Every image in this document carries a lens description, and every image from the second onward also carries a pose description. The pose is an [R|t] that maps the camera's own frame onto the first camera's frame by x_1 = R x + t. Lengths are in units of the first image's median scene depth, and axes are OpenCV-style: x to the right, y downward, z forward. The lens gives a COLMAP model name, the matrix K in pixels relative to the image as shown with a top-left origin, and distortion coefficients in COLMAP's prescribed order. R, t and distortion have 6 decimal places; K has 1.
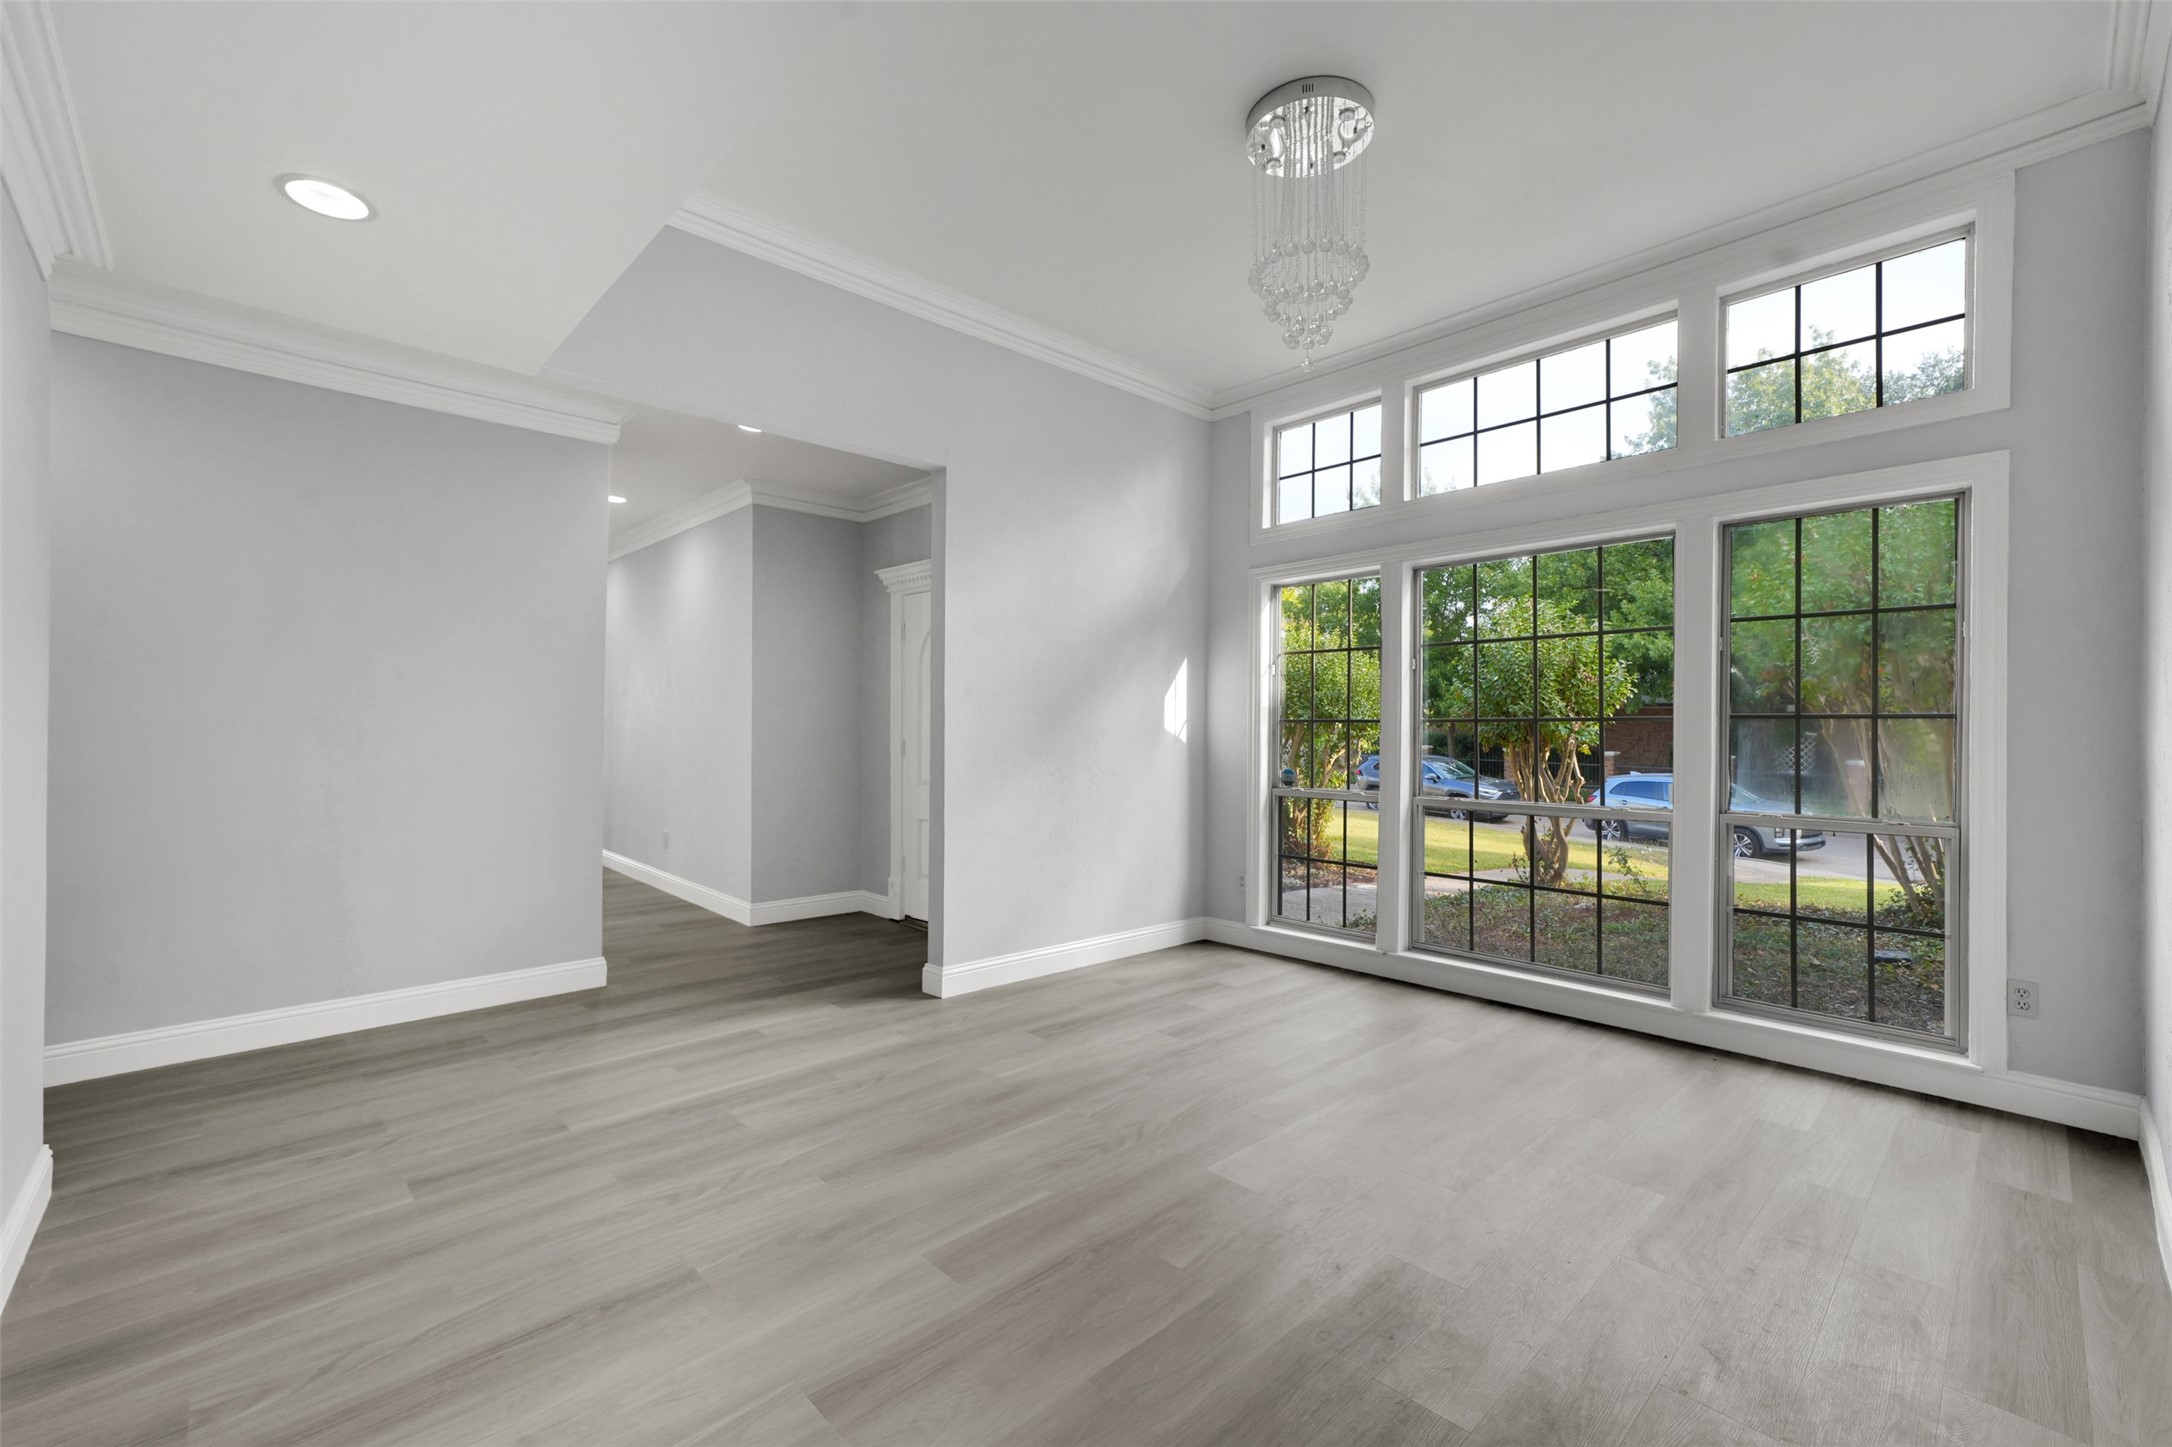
lens RADIAL K [[840.3, 0, 1086.0], [0, 840.3, 723.5], [0, 0, 1]] dist [-0.000547, -0.000048]
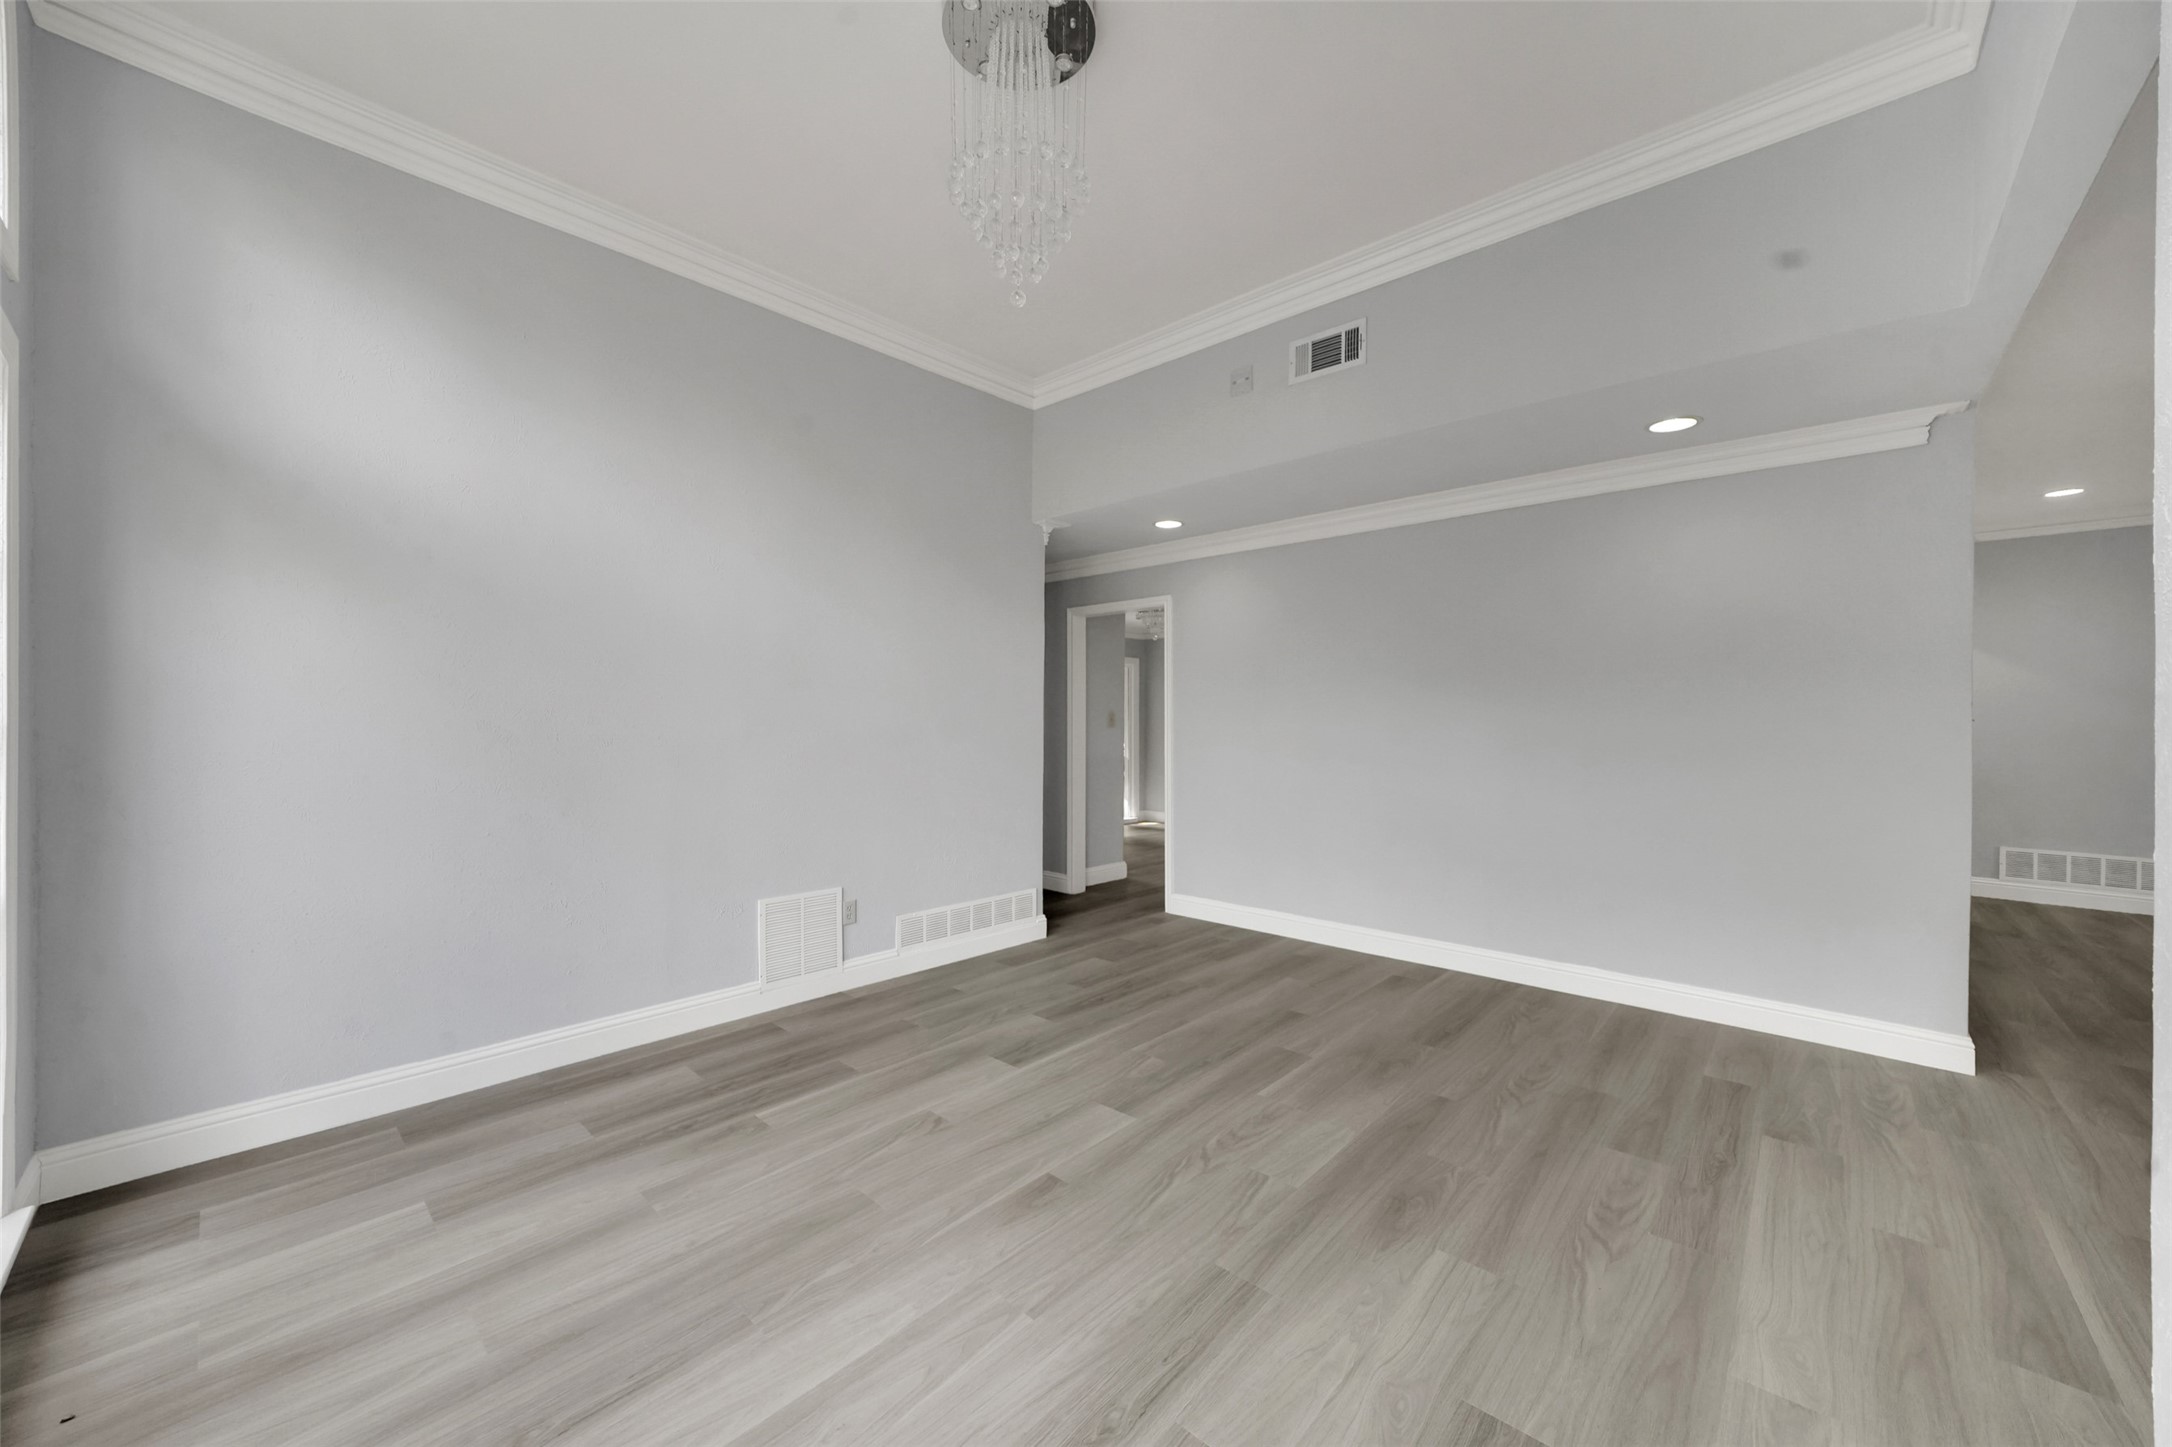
lens RADIAL K [[840.3, 0, 1086.0], [0, 840.3, 723.5], [0, 0, 1]] dist [-0.000547, -0.000048]
pose [[-0.997695, -0.010506, -0.067033, 0.267239], [-0.009740, 0.999884, -0.011749, 0.009909], [0.067149, -0.011070, -0.997682, 1.944968]]
